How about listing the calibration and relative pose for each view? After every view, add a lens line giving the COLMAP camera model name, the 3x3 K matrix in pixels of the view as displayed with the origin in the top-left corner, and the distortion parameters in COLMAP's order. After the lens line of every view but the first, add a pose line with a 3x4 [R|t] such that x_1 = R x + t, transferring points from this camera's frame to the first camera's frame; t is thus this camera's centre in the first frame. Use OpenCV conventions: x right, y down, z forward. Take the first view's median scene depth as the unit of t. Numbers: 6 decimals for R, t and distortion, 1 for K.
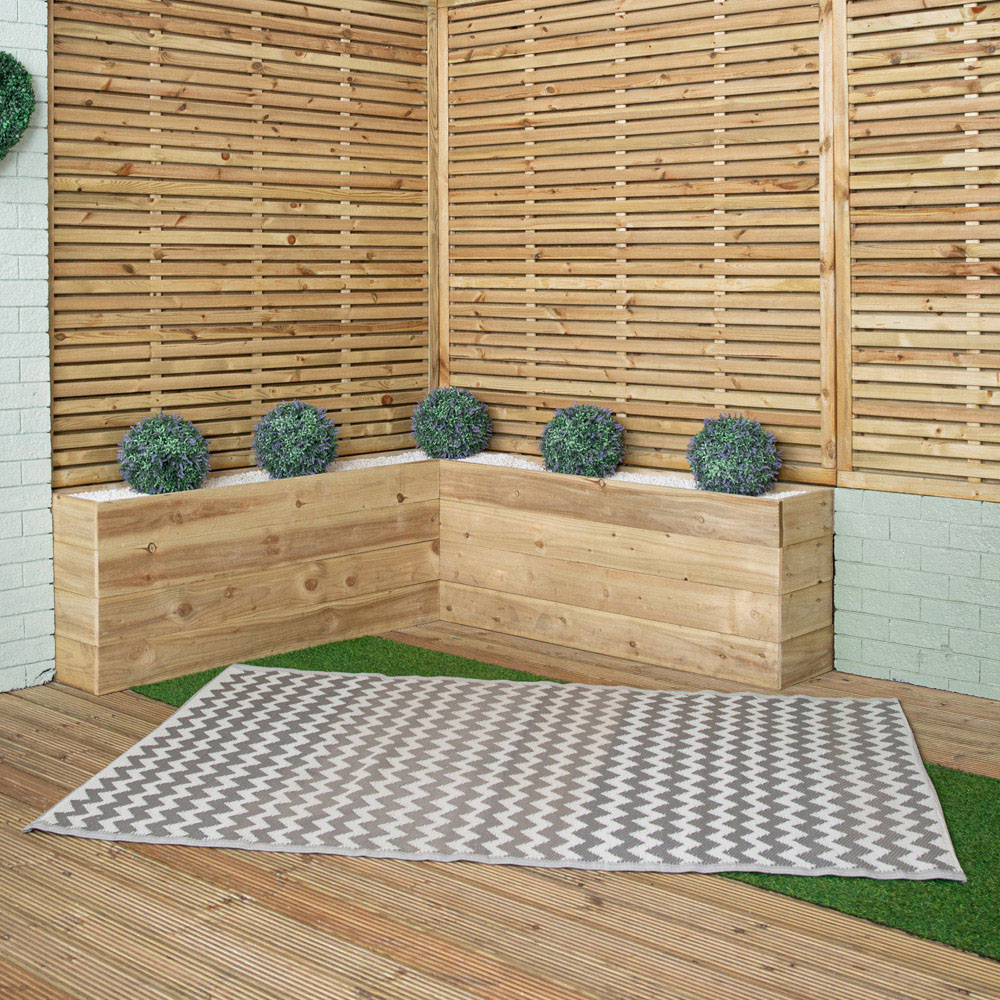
lens RADIAL K [[1628.9, 0, 500.2], [0, 1628.9, 499.9], [0, 0, 1]] dist [-0.021887, 0.000000]
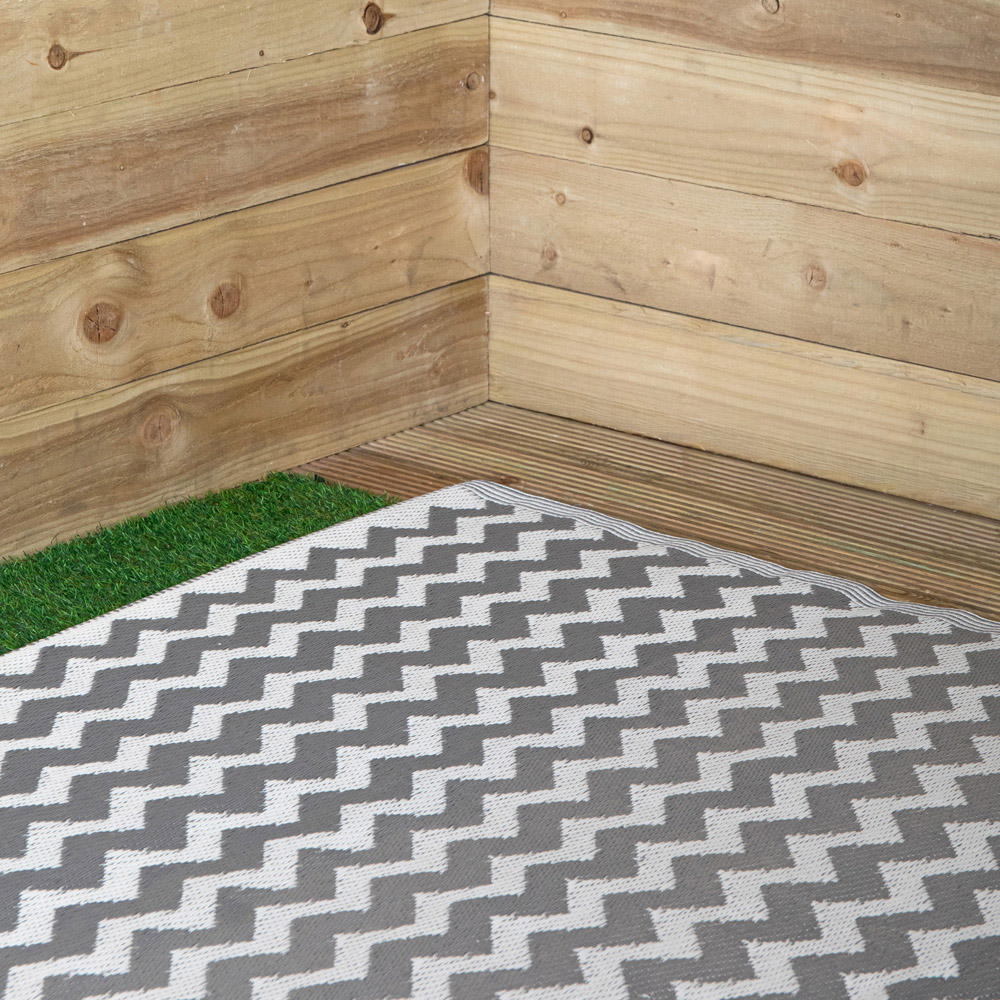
lens RADIAL K [[3459.4, 0, 499.8], [0, 3459.4, 500.0], [0, 0, 1]] dist [-0.032939, 0.000000]
pose [[0.997958, -0.019322, 0.060886, -0.080616], [0.008411, 0.984603, 0.174602, -0.025655], [-0.063322, -0.173733, 0.982755, 0.357034]]
